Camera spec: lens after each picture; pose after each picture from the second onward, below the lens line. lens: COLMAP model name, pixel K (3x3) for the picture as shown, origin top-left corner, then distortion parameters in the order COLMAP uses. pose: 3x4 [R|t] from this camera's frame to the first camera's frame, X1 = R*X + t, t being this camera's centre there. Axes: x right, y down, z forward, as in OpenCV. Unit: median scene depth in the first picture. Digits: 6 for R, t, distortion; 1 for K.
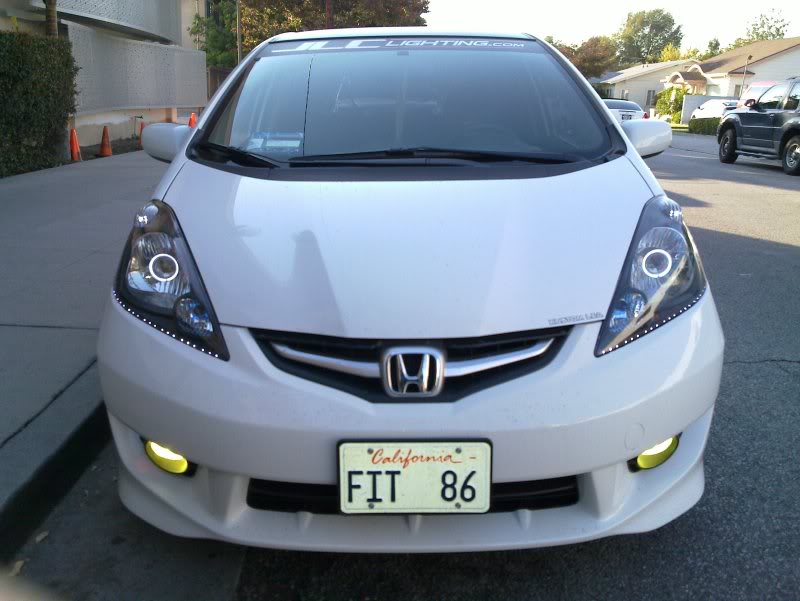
lens RADIAL K [[759.5, 0, 392.2], [0, 759.5, 296.8], [0, 0, 1]] dist [0.123144, -0.235571]
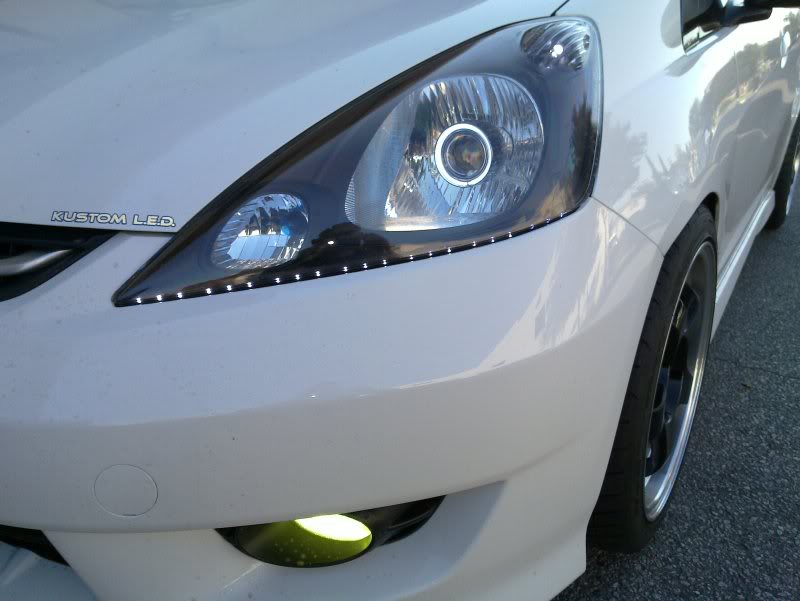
lens RADIAL K [[759.5, 0, 392.2], [0, 759.5, 296.8], [0, 0, 1]] dist [0.123144, -0.235571]
pose [[0.856441, 0.199414, -0.476175, 0.536033], [-0.159248, 0.979451, 0.123756, -0.009076], [0.491068, -0.030160, 0.870599, 0.580794]]
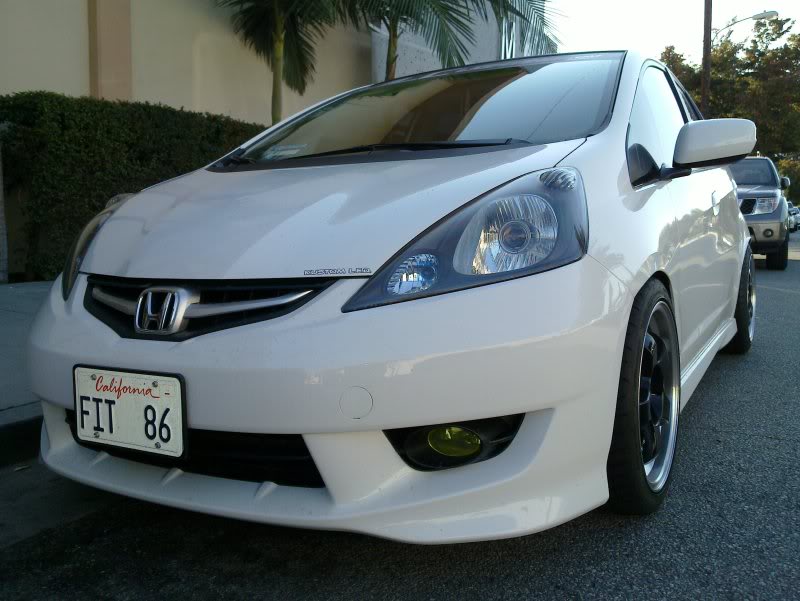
lens RADIAL K [[759.5, 0, 392.2], [0, 759.5, 296.8], [0, 0, 1]] dist [0.123144, -0.235571]
pose [[0.861884, 0.034979, -0.505898, 0.648528], [-0.114021, 0.985441, -0.126119, 0.140946], [0.494121, 0.166383, 0.853324, 0.234562]]
